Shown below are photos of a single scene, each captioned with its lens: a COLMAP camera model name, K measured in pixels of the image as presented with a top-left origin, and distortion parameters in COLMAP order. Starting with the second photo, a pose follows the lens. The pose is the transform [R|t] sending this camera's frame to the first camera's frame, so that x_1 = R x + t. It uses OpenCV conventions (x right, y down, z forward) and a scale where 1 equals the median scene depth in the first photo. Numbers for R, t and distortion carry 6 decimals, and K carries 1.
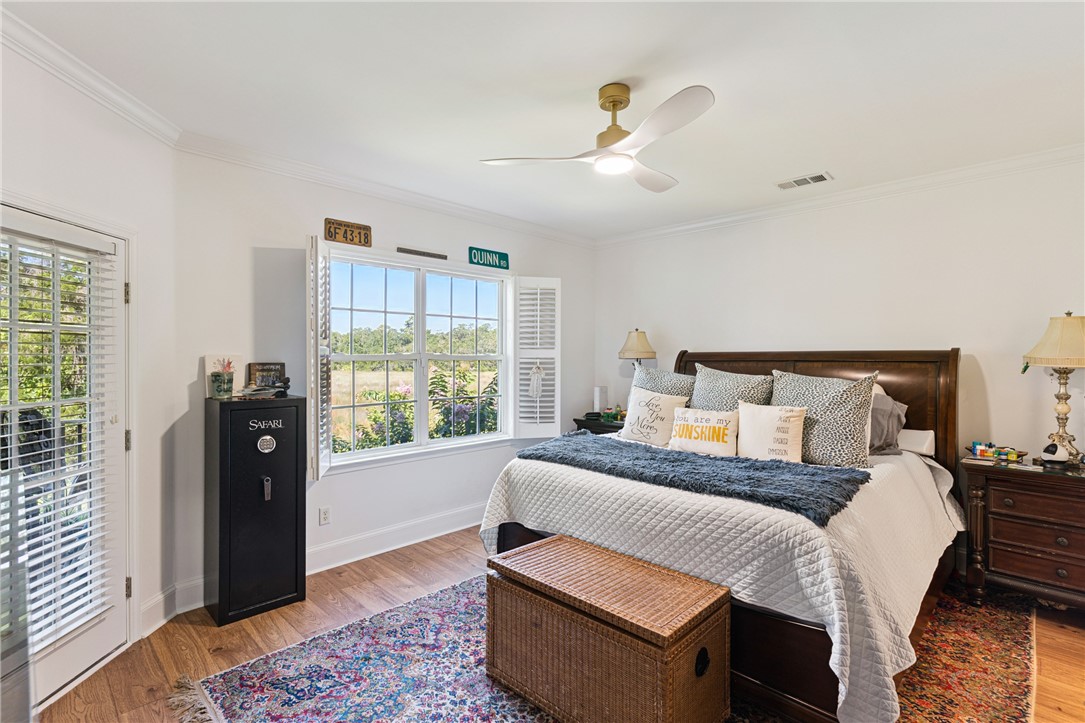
lens RADIAL K [[523.5, 0, 541.6], [0, 523.5, 360.1], [0, 0, 1]] dist [0.001332, 0.000015]
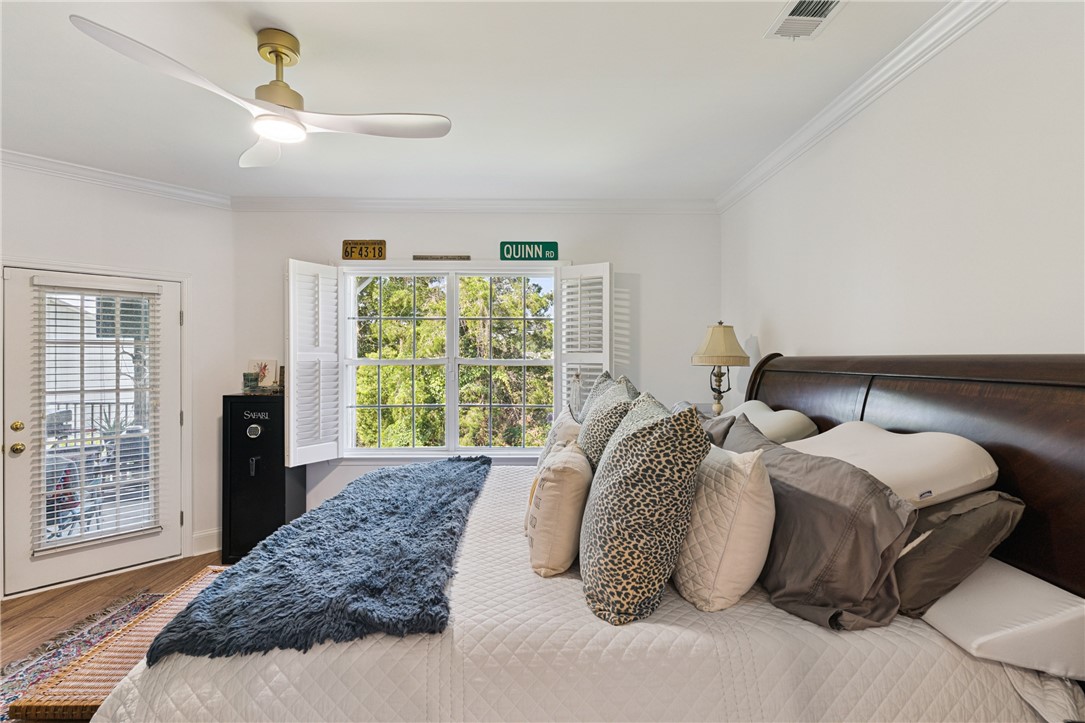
lens RADIAL K [[523.5, 0, 540.0], [0, 523.5, 359.4], [0, 0, 1]] dist [0.001332, 0.000015]
pose [[0.698387, 0.003841, -0.715710, 0.580568], [-0.006596, 0.999978, -0.001070, -0.010198], [0.715690, 0.005468, 0.698397, 0.416817]]
